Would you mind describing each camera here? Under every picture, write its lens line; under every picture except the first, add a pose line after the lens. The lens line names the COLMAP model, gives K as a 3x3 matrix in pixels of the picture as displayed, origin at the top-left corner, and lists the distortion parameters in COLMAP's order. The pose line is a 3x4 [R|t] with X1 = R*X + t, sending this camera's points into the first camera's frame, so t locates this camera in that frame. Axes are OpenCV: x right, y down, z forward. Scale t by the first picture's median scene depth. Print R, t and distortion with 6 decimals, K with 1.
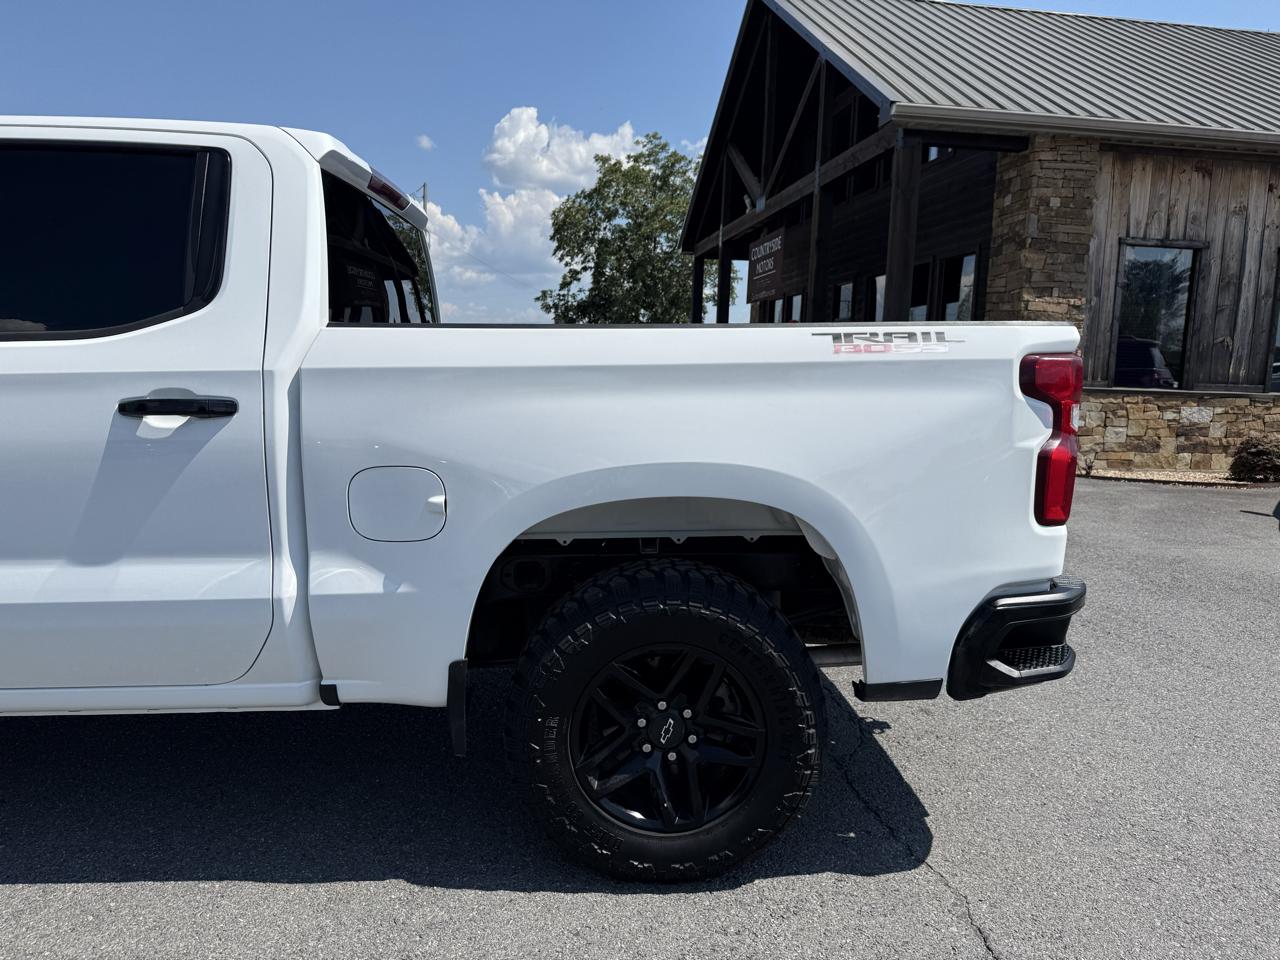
lens RADIAL K [[909.1, 0, 643.0], [0, 909.1, 478.3], [0, 0, 1]] dist [0.001952, -0.002785]
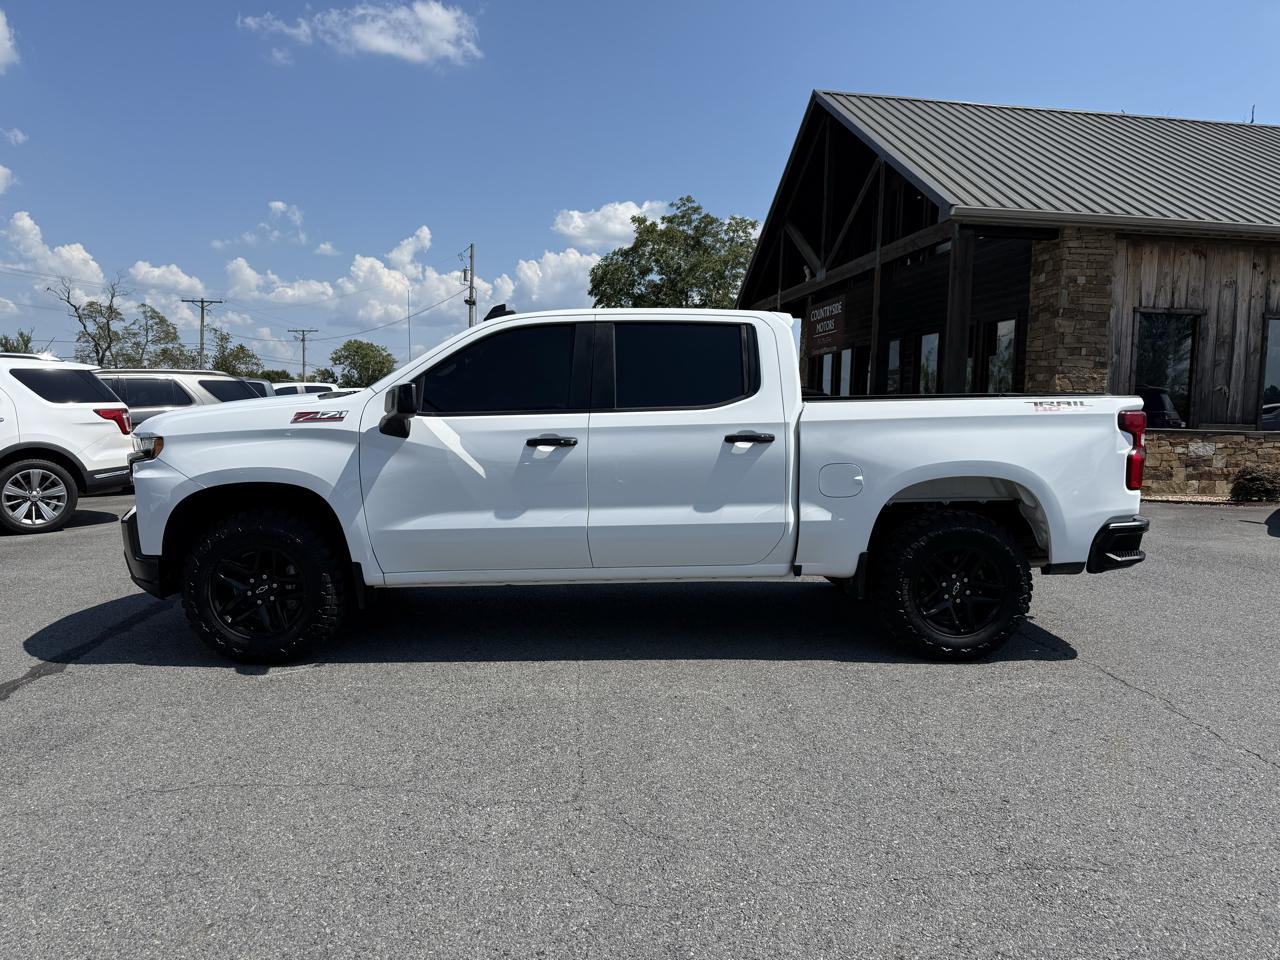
lens RADIAL K [[909.1, 0, 643.0], [0, 909.1, 478.3], [0, 0, 1]] dist [0.001952, -0.002785]
pose [[0.999950, -0.008060, -0.005963, -0.136470], [0.007758, 0.998764, -0.049094, 0.023717], [0.006351, 0.049045, 0.998776, -0.225965]]
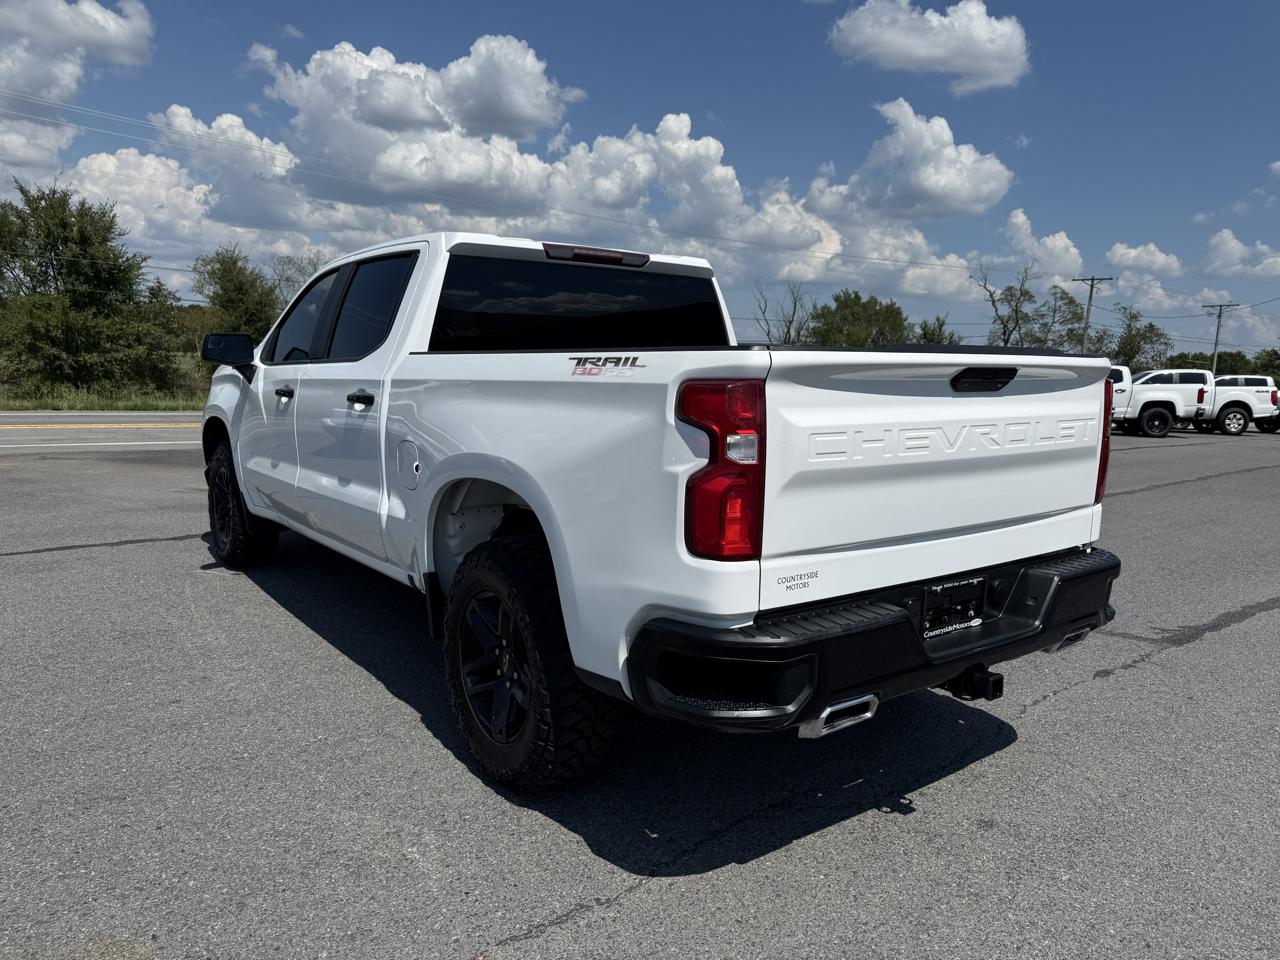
lens RADIAL K [[909.1, 0, 643.0], [0, 909.1, 478.3], [0, 0, 1]] dist [0.001952, -0.002785]
pose [[0.550645, 0.108751, -0.827625, 0.229669], [-0.137482, 0.989753, 0.038584, -0.011812], [0.823340, 0.092537, 0.559953, 0.079978]]
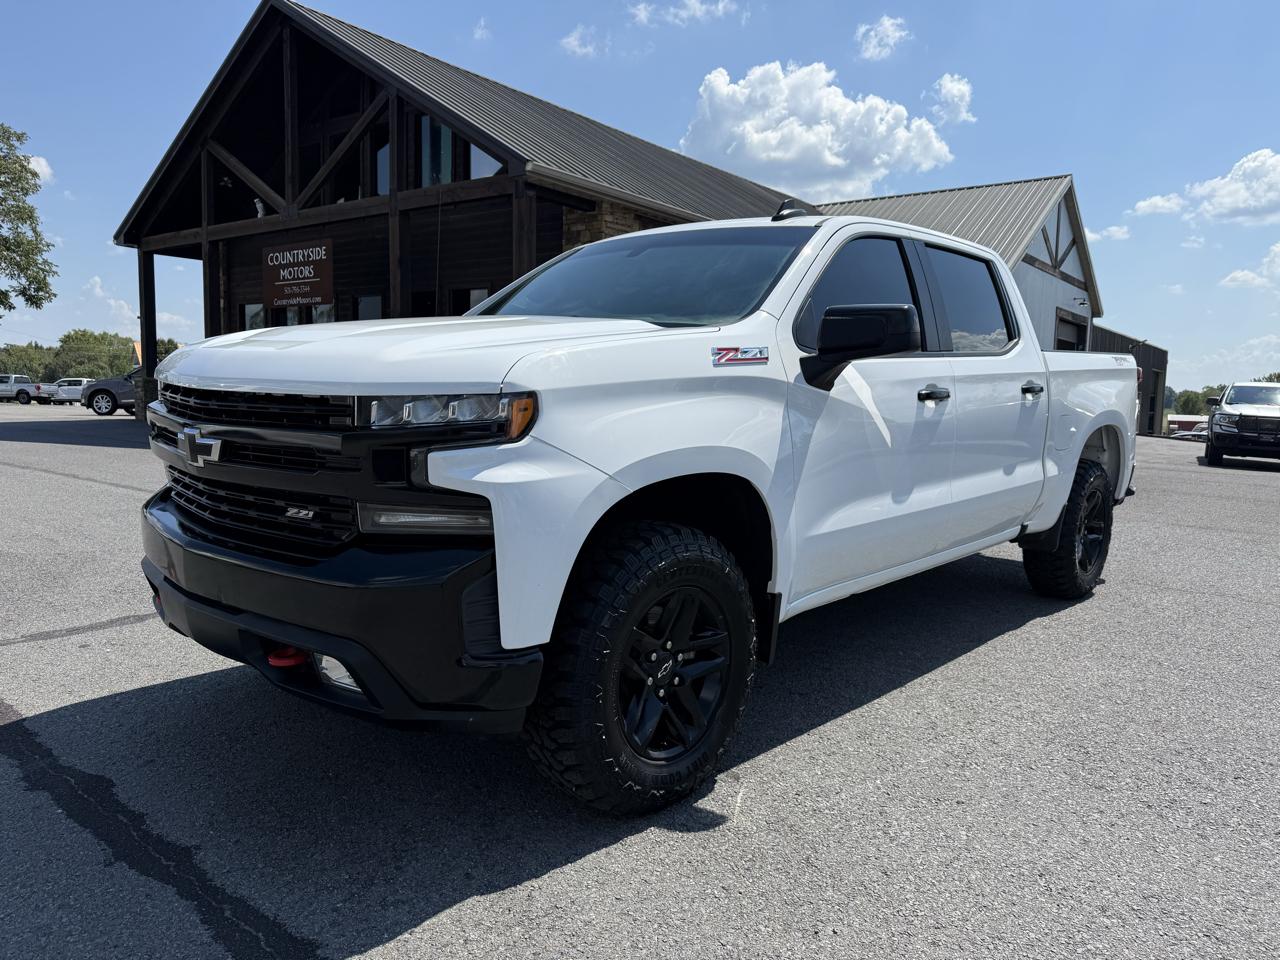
lens RADIAL K [[904.7, 0, 640.0], [0, 904.7, 480.0], [0, 0, 1]] dist [0.098242, -0.148193]
pose [[0.715469, -0.078035, 0.694272, -0.457877], [0.084547, 0.996110, 0.024832, 0.000318], [-0.693509, 0.040932, 0.719284, 0.017771]]
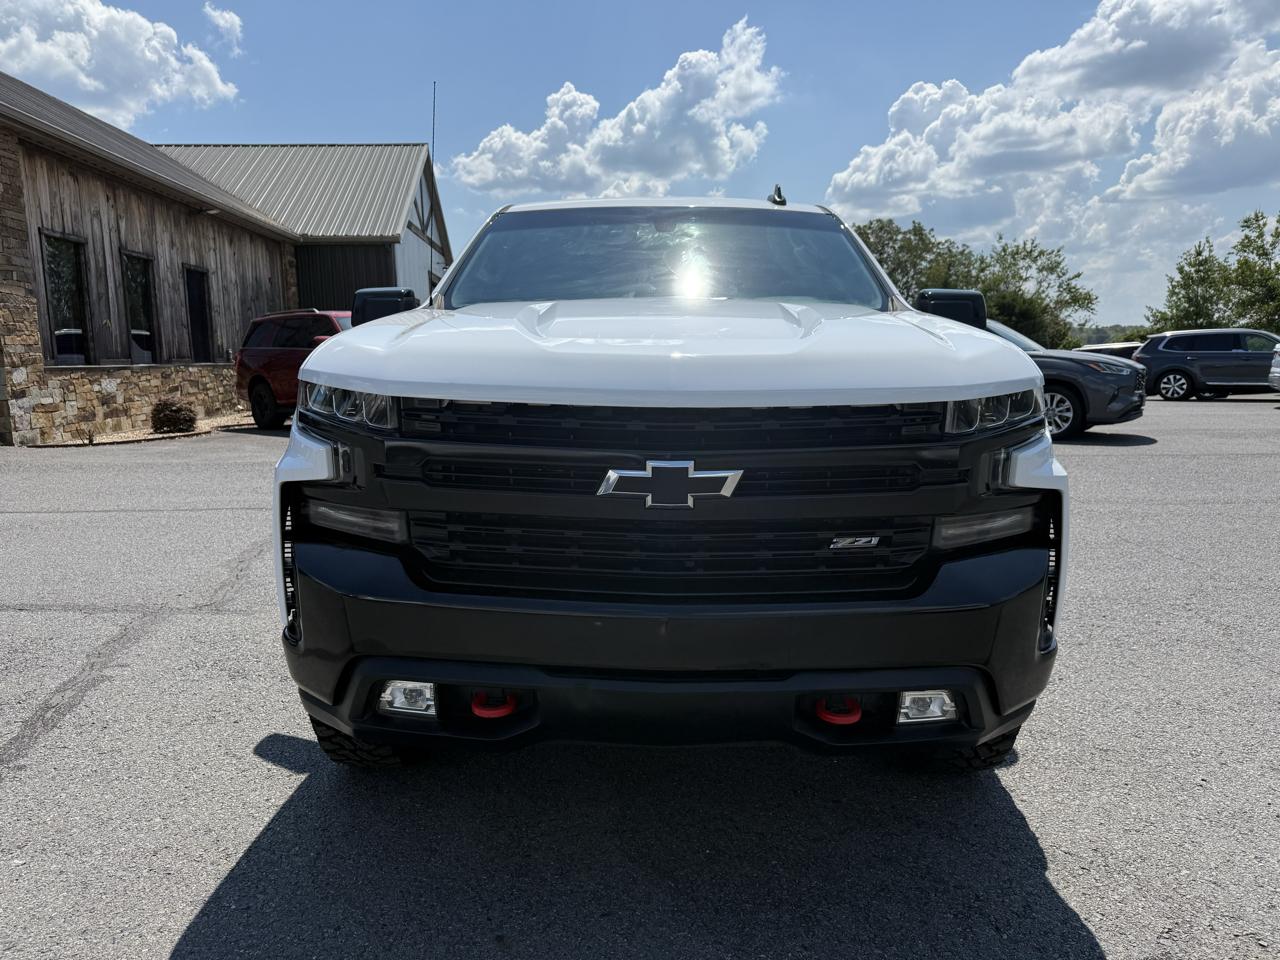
lens RADIAL K [[909.1, 0, 643.0], [0, 909.1, 478.3], [0, 0, 1]] dist [0.001952, -0.002785]
pose [[0.056137, -0.166393, 0.984460, -0.539601], [0.144256, 0.977021, 0.156909, -0.037534], [-0.987947, 0.133206, 0.078850, 0.236246]]
